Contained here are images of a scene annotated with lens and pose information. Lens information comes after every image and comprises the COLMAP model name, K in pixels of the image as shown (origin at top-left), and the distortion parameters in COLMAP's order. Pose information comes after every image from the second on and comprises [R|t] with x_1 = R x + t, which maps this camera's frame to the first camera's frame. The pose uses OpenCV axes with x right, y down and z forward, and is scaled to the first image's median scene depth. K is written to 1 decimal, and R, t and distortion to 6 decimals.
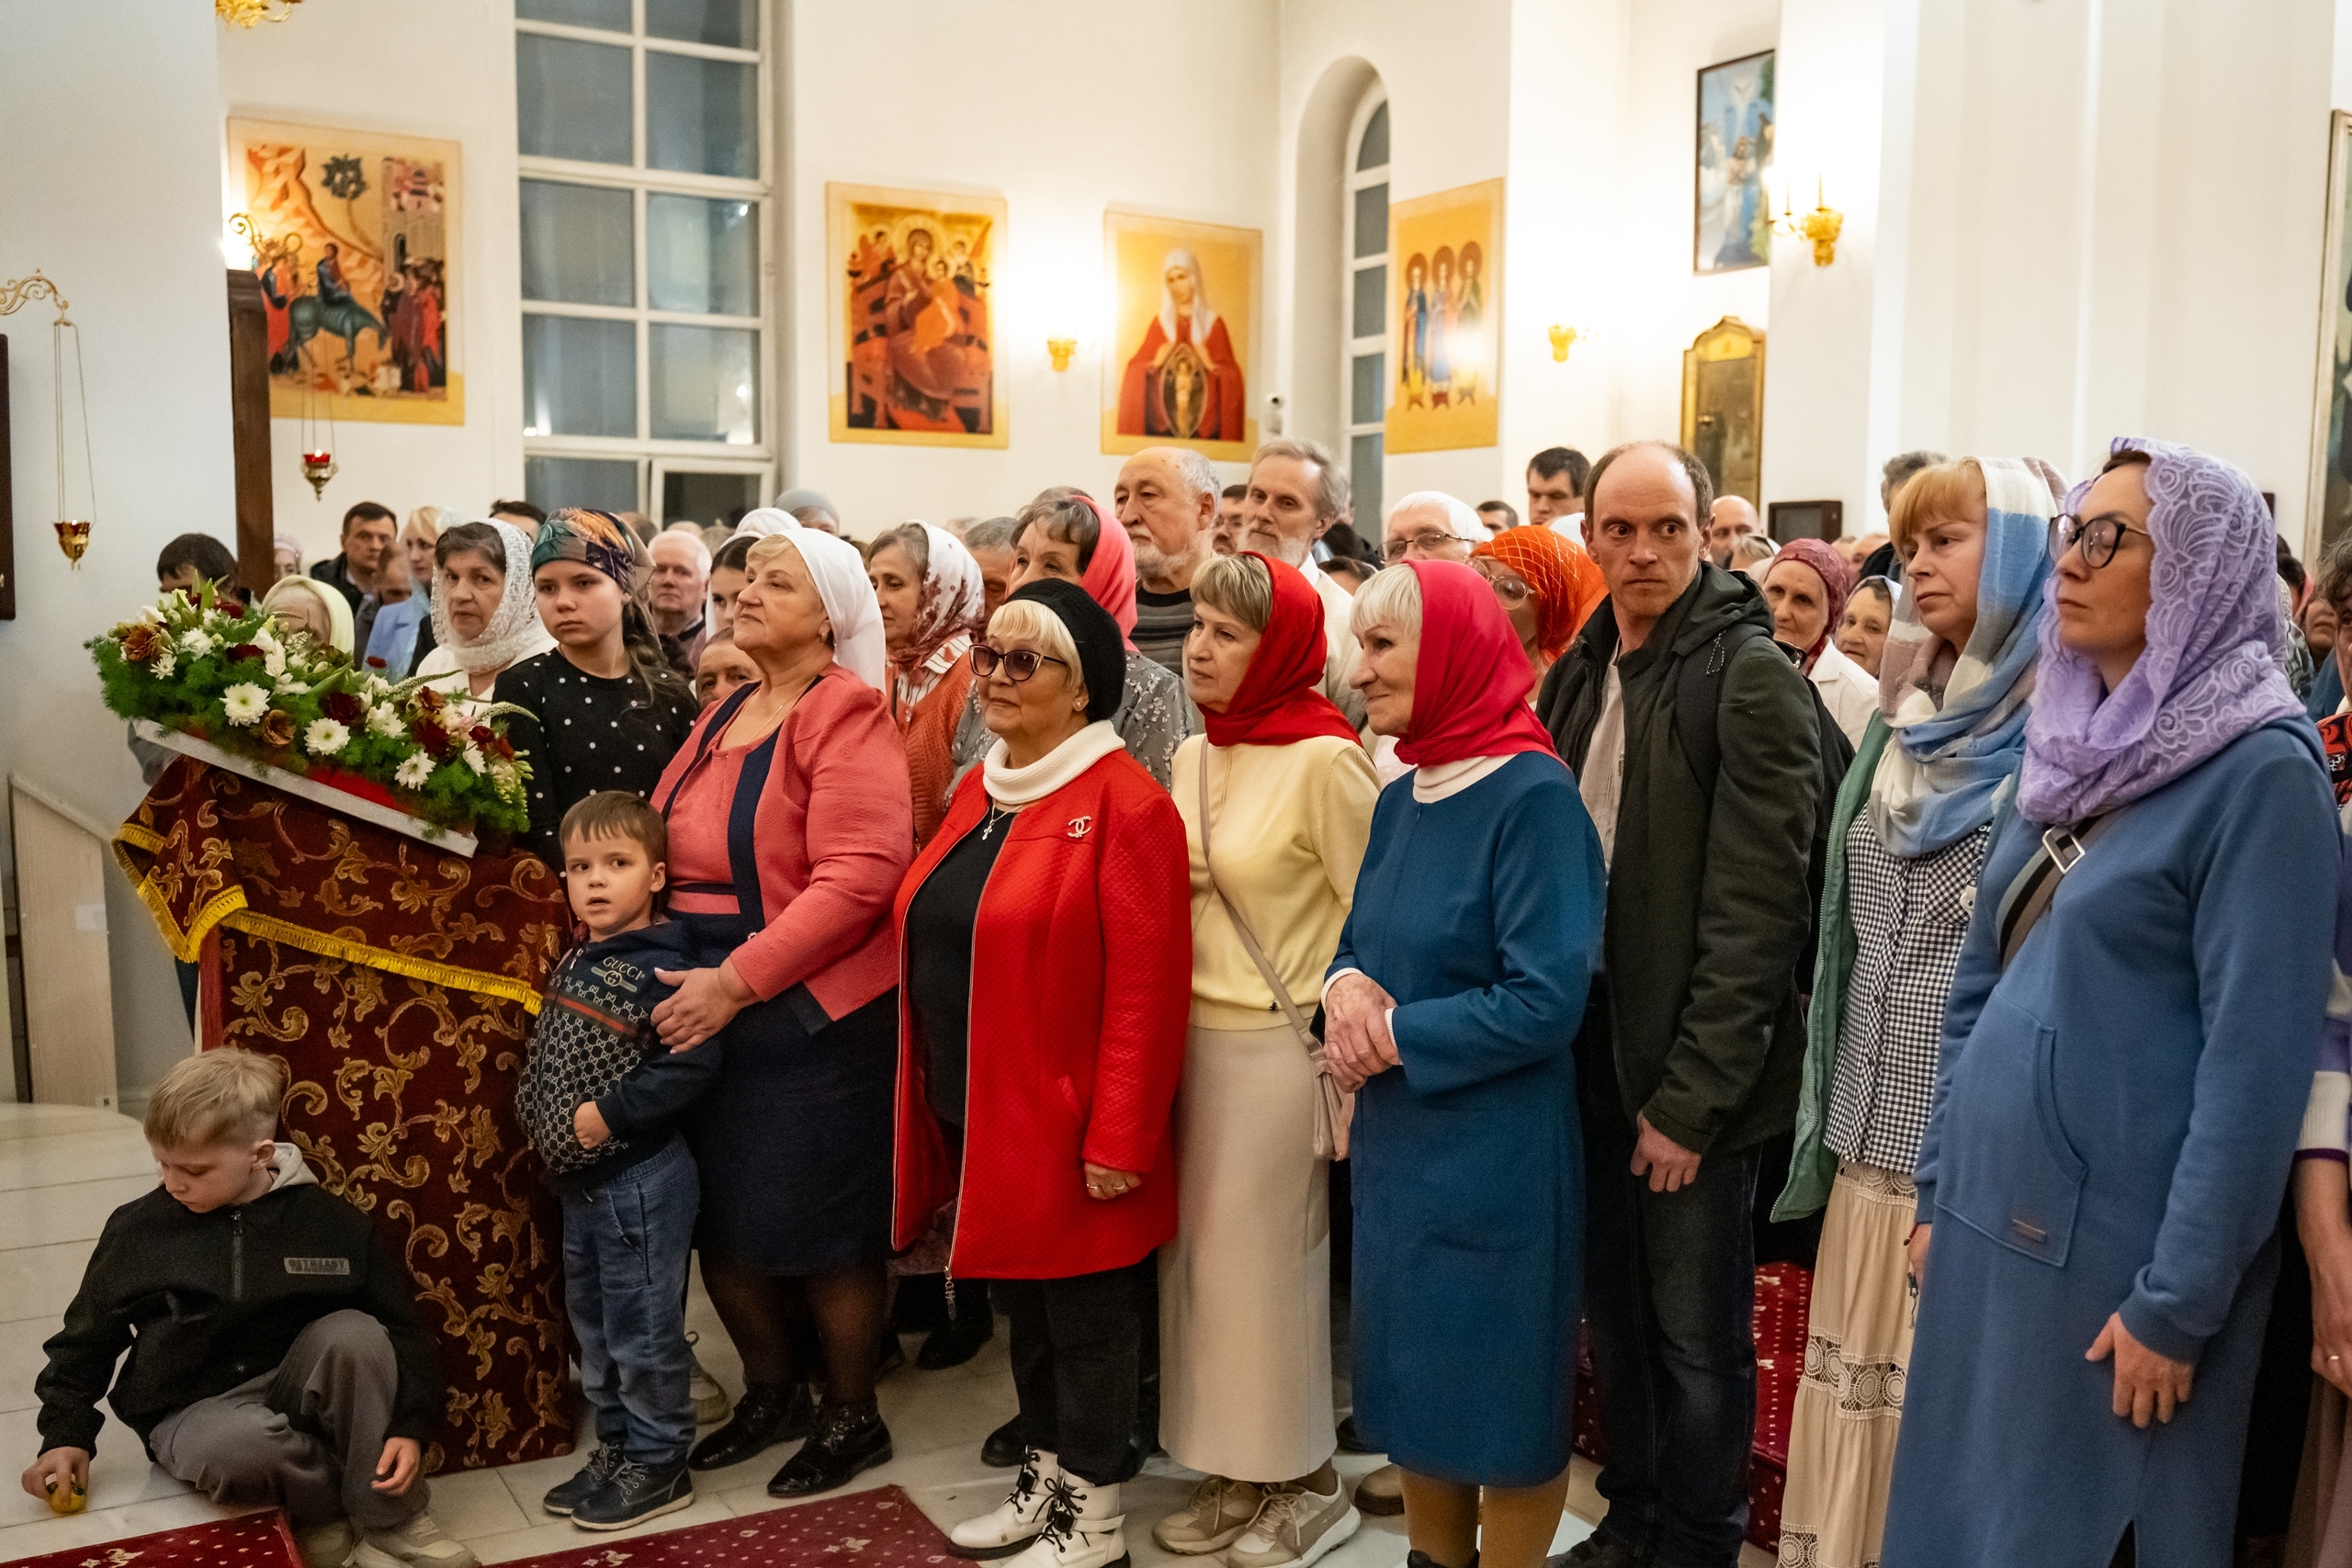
lens RADIAL K [[2160.9, 0, 1305.4], [0, 2160.9, 872.0], [0, 0, 1]] dist [-0.063214, 0.029248]
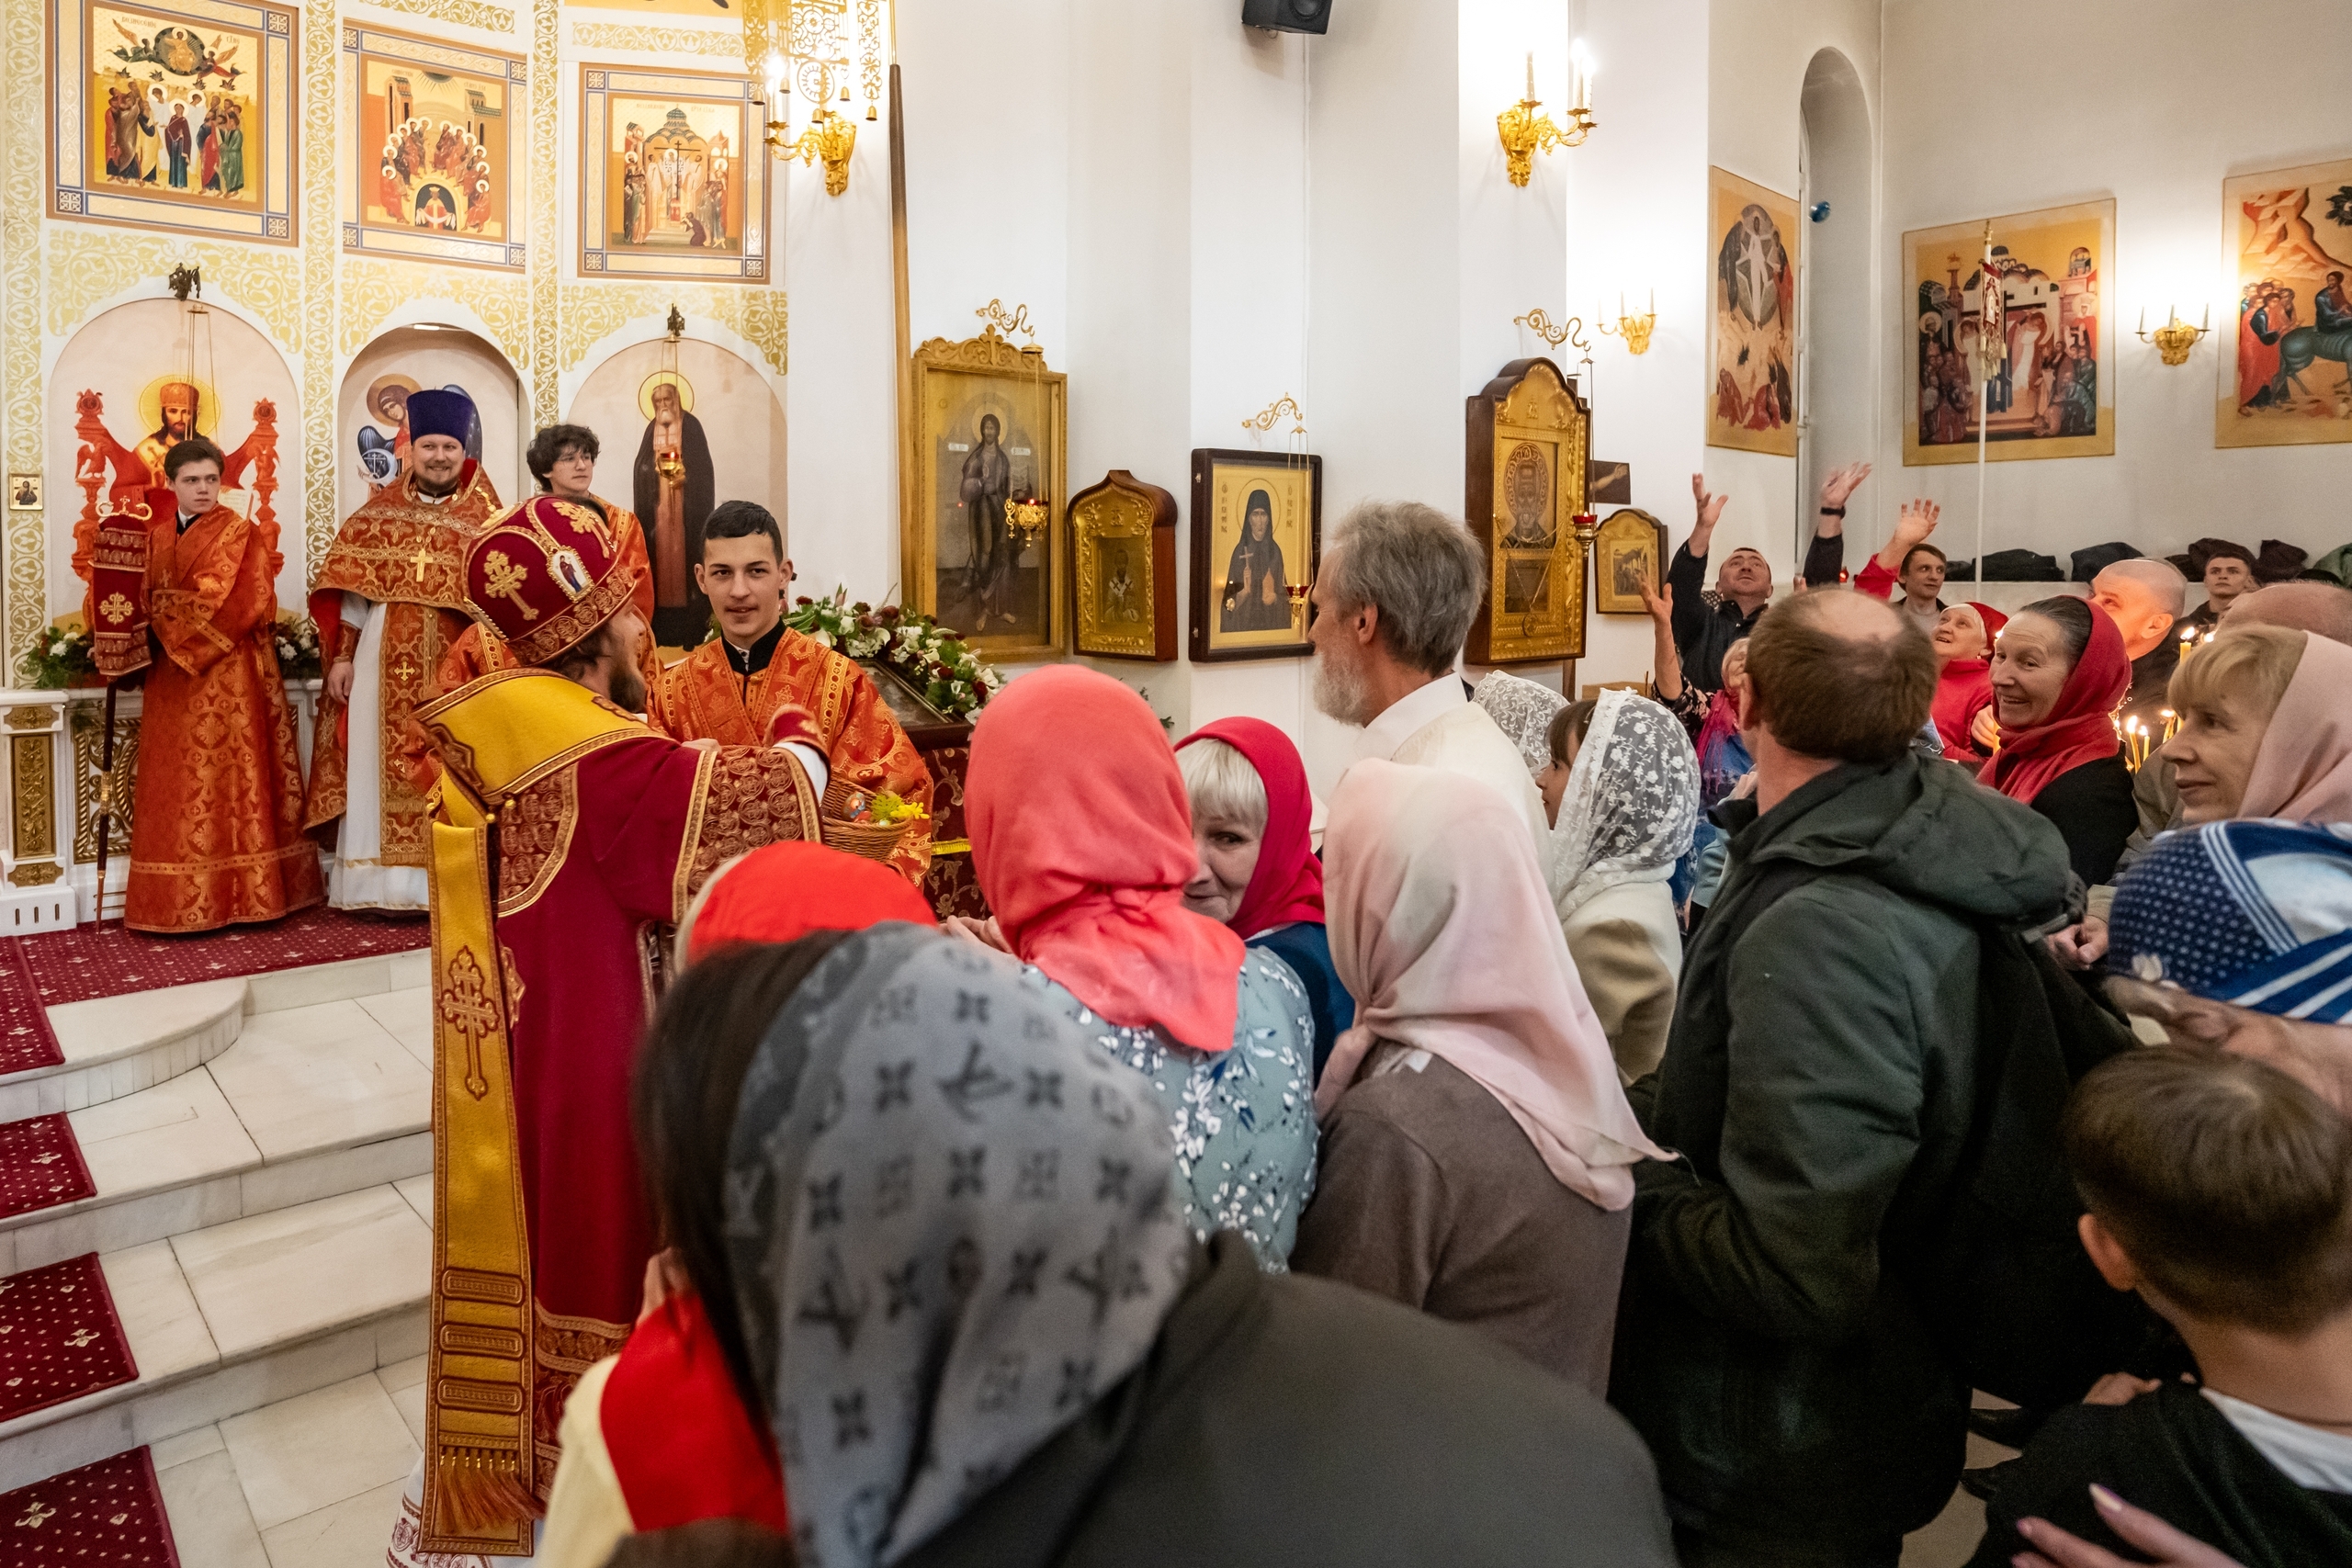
lens RADIAL K [[1449.1, 0, 1055.5], [0, 1449.1, 601.2], [0, 0, 1]] dist [-0.090427, 0.047819]
pose [[0.140852, 0.008287, -0.989996, 0.099531], [-0.130674, 0.991372, -0.010293, -0.045986], [0.981369, 0.130817, 0.140719, 0.284896]]
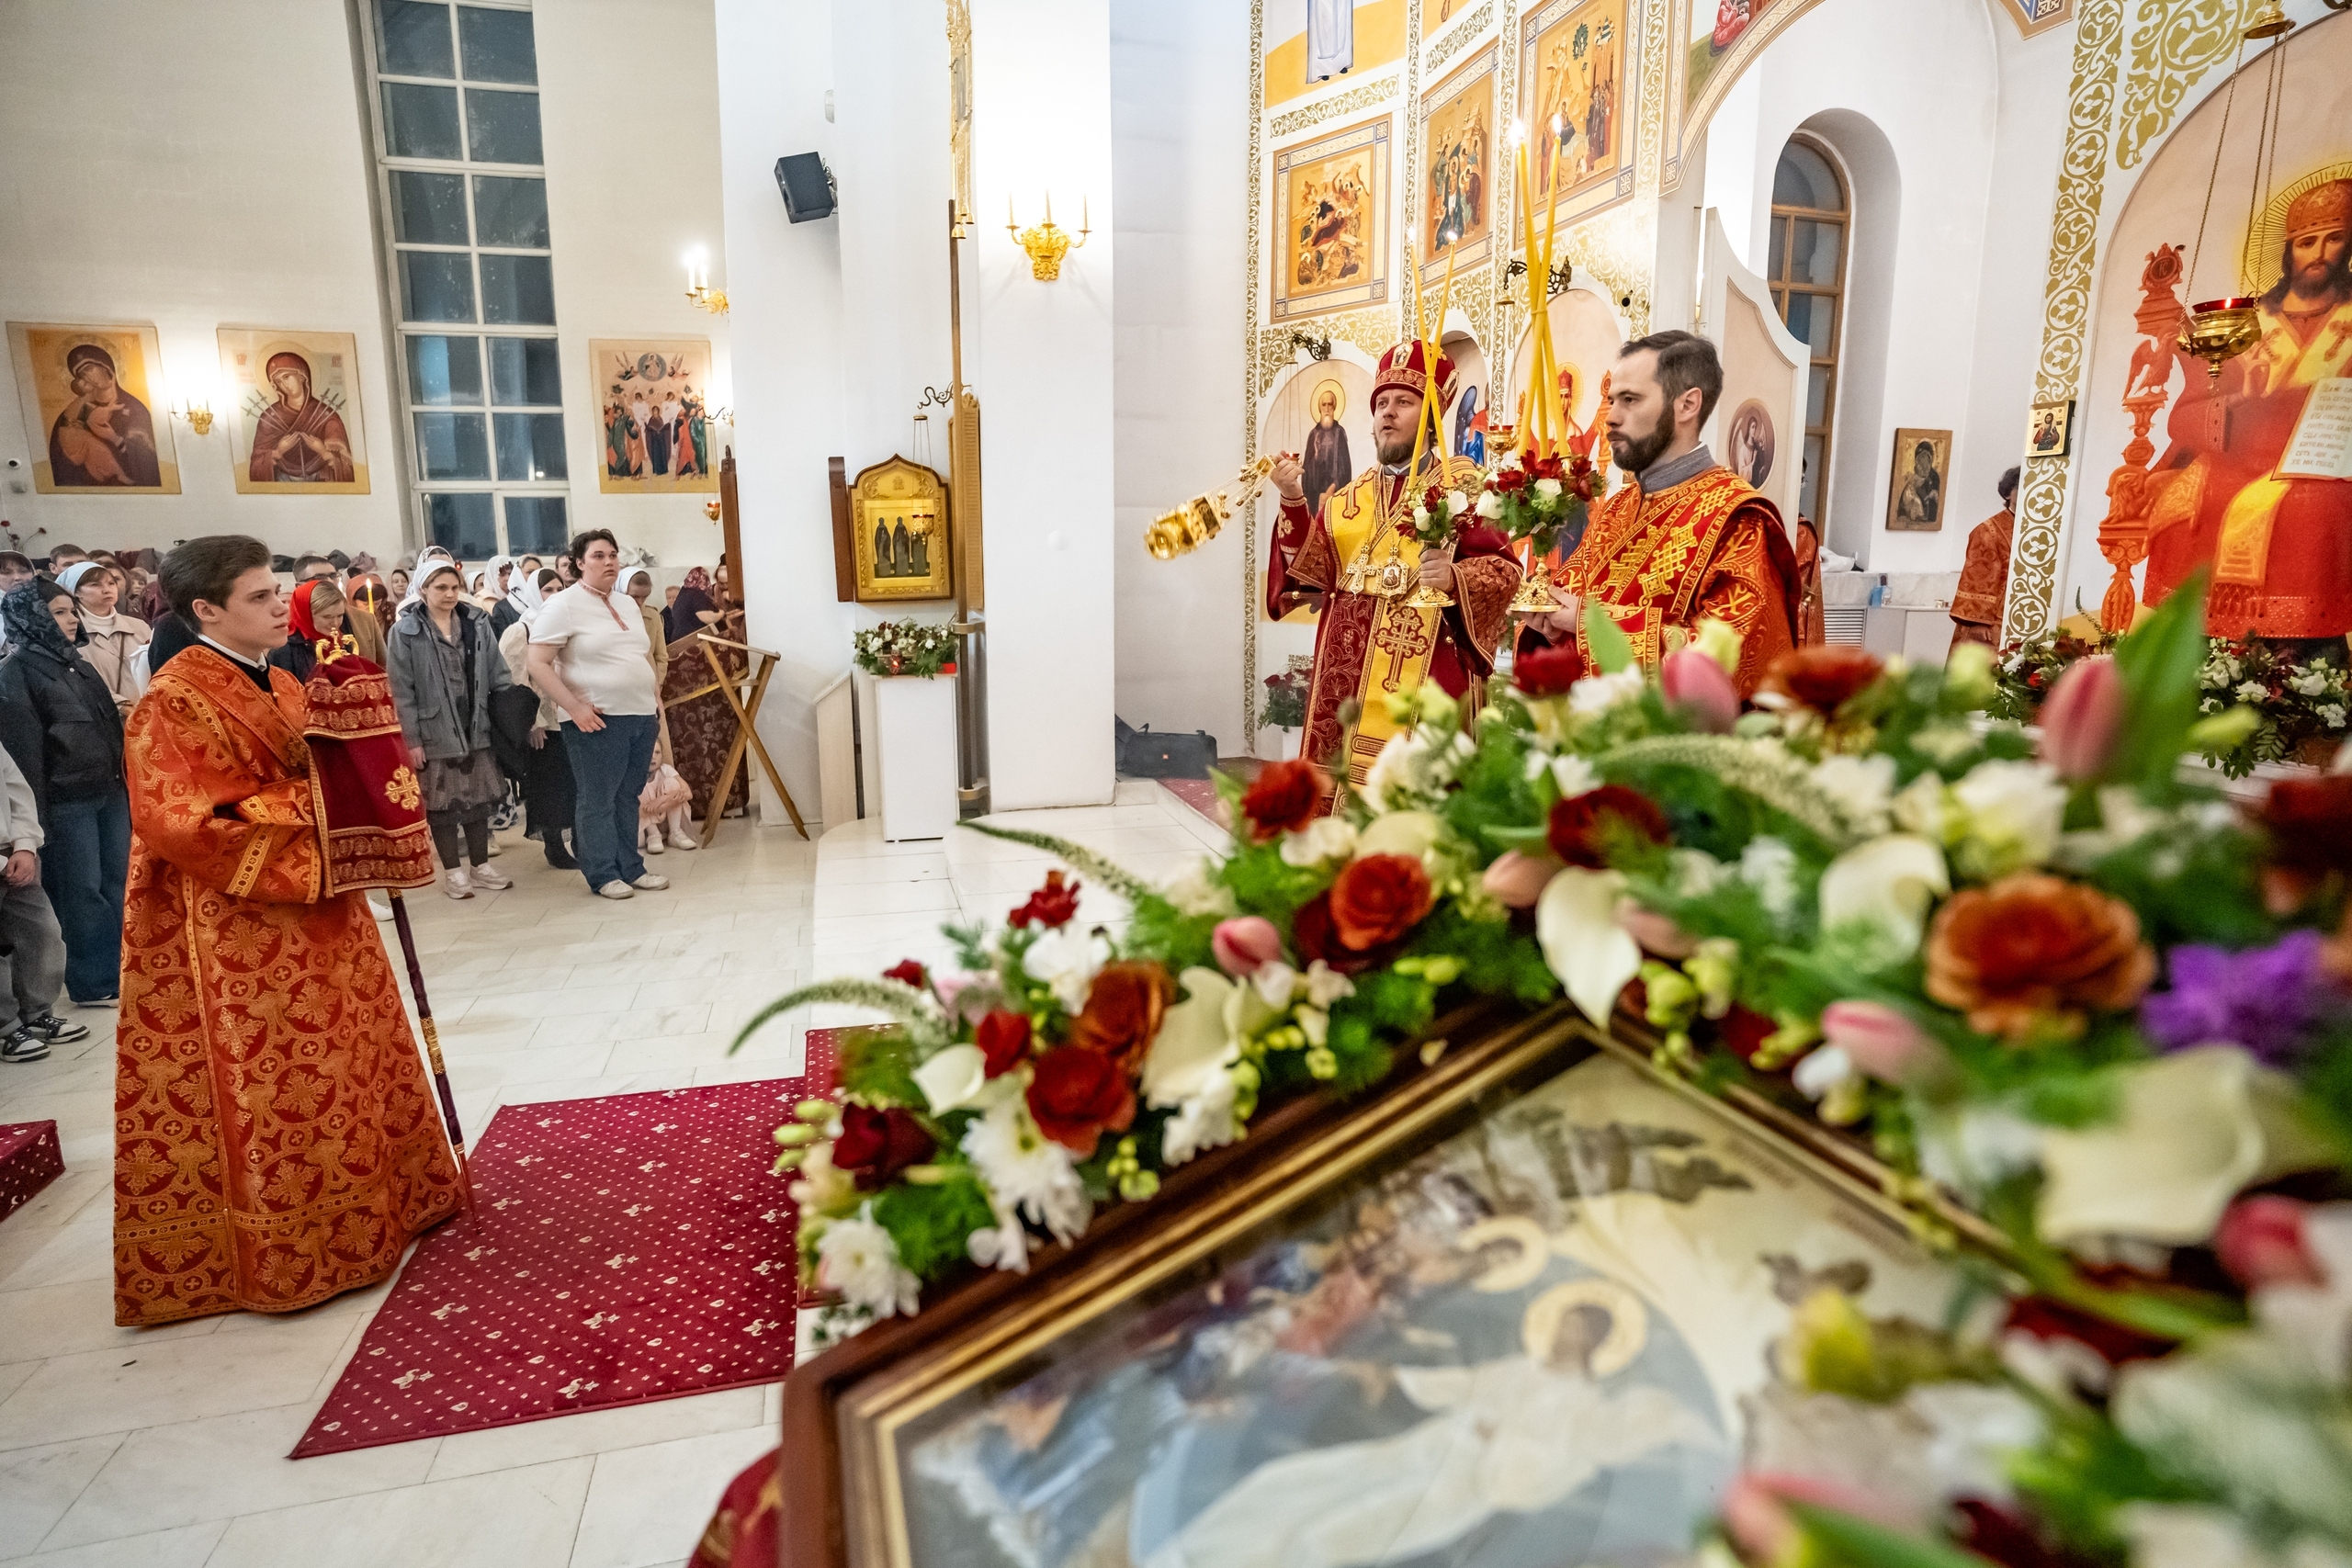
lens RADIAL K [[1185.5, 0, 1169.1], [0, 1185.5, 777.3], [0, 0, 1]] dist [-0.072357, 0.029991]
pose [[-0.959127, -0.071629, 0.273761, -0.190779], [0.018857, 0.949104, 0.314398, -0.050797], [-0.282348, 0.306710, -0.908960, 0.314729]]
